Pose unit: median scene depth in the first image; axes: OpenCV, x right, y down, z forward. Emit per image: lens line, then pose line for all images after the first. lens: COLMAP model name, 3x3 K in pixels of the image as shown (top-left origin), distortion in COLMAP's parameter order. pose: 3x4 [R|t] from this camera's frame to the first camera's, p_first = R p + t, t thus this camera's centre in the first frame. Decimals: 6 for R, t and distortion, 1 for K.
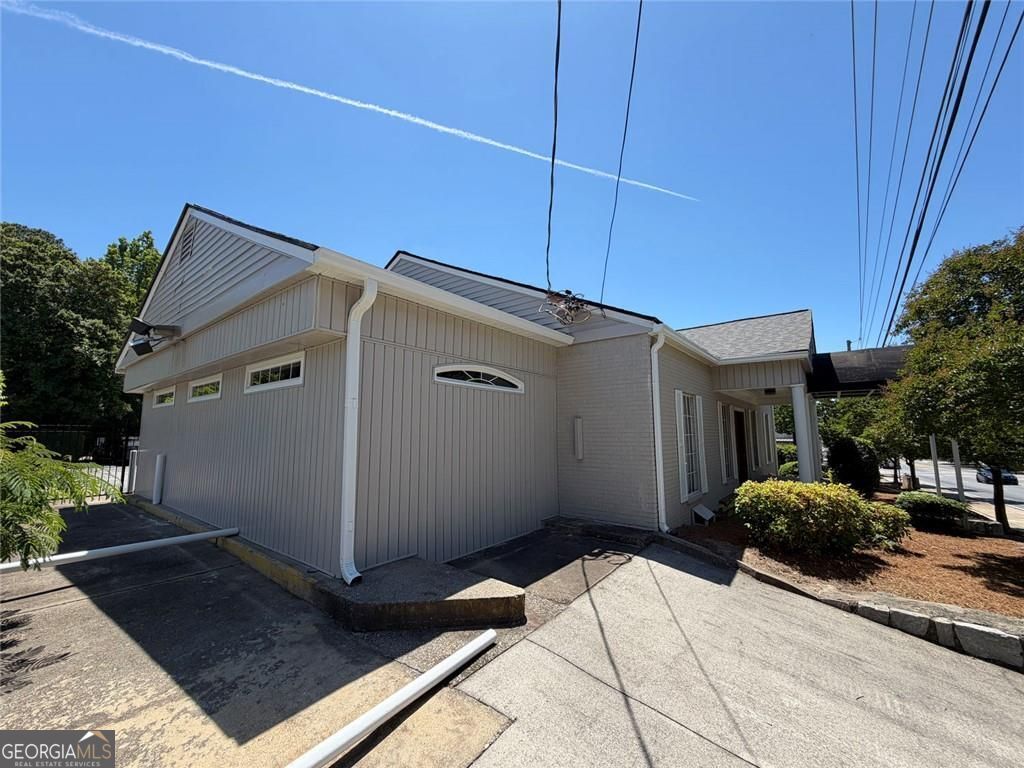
lens RADIAL K [[405.7, 0, 512.0], [0, 405.7, 384.0], [0, 0, 1]] dist [0.001546, 0.000275]
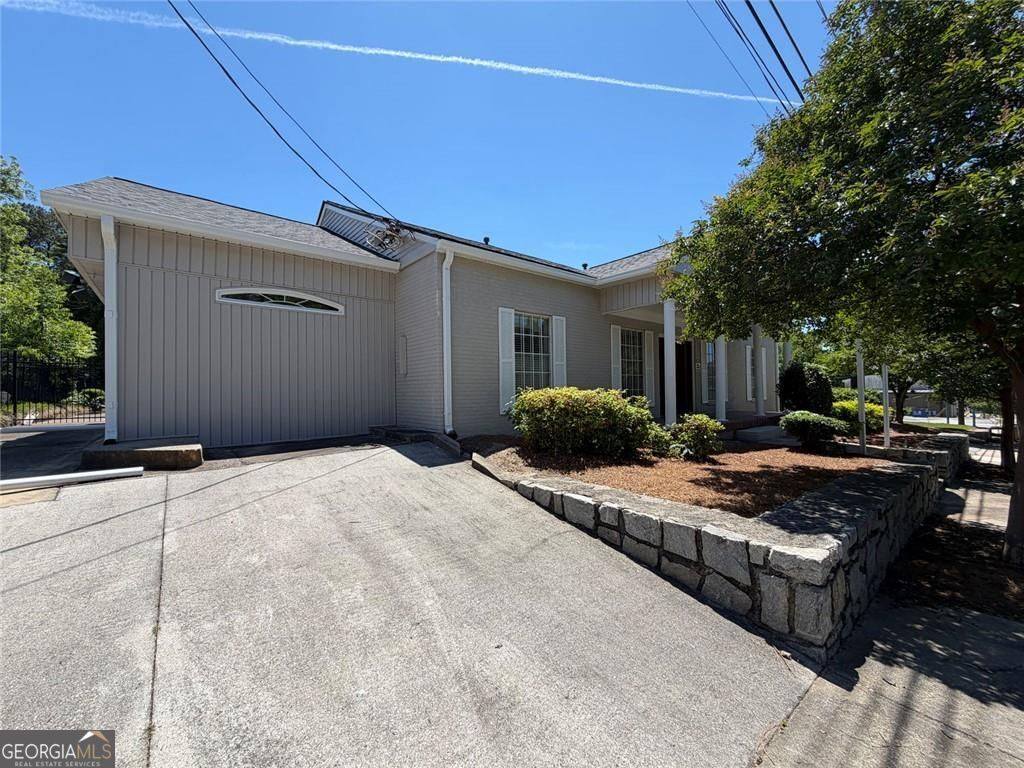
lens RADIAL K [[405.7, 0, 512.0], [0, 405.7, 384.0], [0, 0, 1]] dist [0.001546, 0.000275]
pose [[0.977006, -0.013205, -0.212804, 0.844463], [0.035548, 0.994199, 0.101510, 0.134479], [0.210229, -0.106741, 0.971808, -0.021753]]
